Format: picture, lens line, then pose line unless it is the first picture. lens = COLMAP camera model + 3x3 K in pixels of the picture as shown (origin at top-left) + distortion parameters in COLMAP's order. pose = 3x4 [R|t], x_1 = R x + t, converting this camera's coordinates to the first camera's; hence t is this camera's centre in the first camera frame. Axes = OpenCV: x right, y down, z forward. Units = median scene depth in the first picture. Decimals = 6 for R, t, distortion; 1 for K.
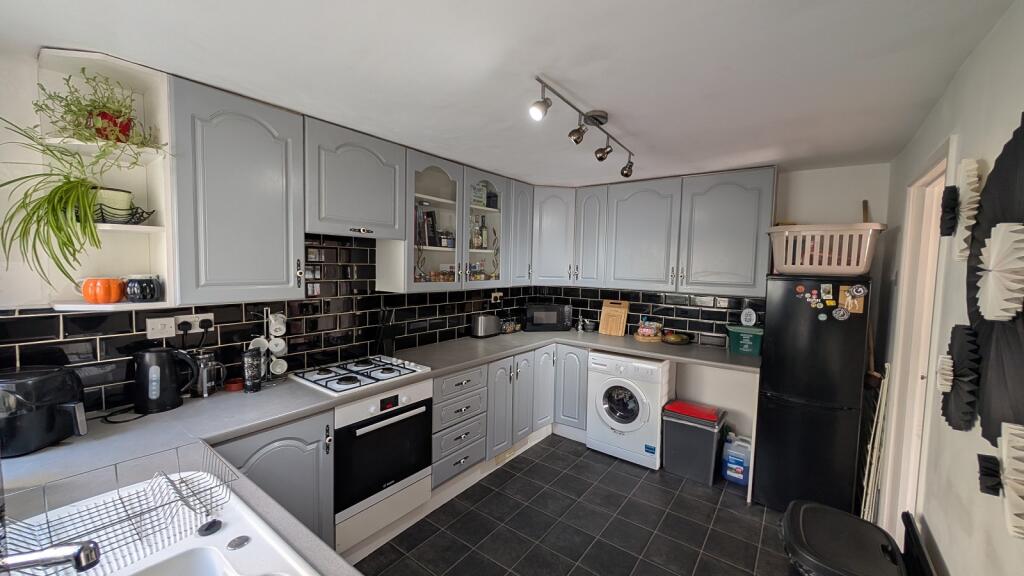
lens RADIAL K [[383.9, 0, 514.4], [0, 383.9, 288.0], [0, 0, 1]] dist [0.000675, 0.000070]
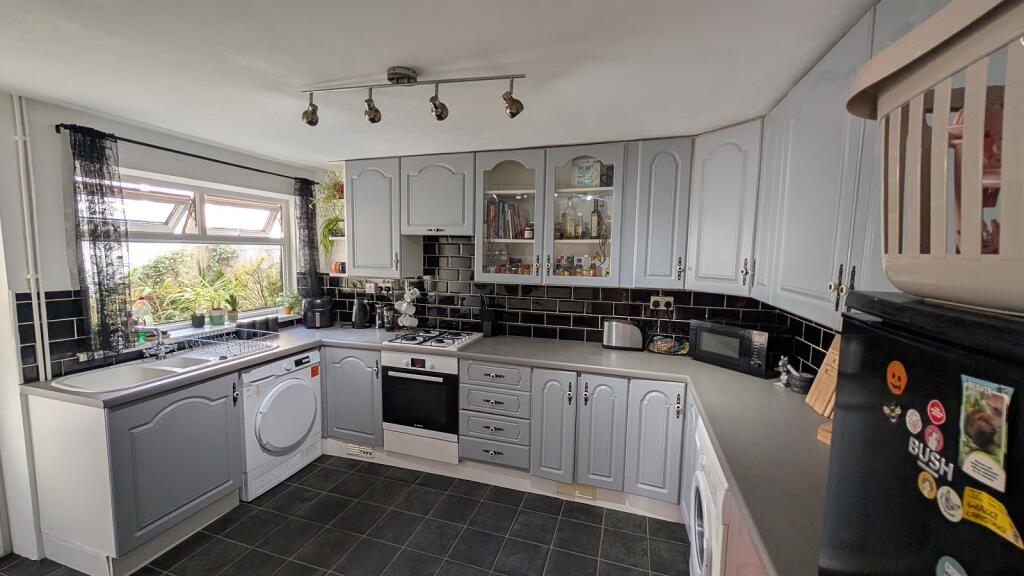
lens RADIAL K [[383.9, 0, 514.4], [0, 383.9, 288.0], [0, 0, 1]] dist [0.000675, 0.000070]
pose [[0.335894, 0.074720, -0.938931, 0.741741], [-0.066784, 0.996229, 0.055388, -0.034645], [0.939529, 0.044101, 0.339617, 0.650684]]
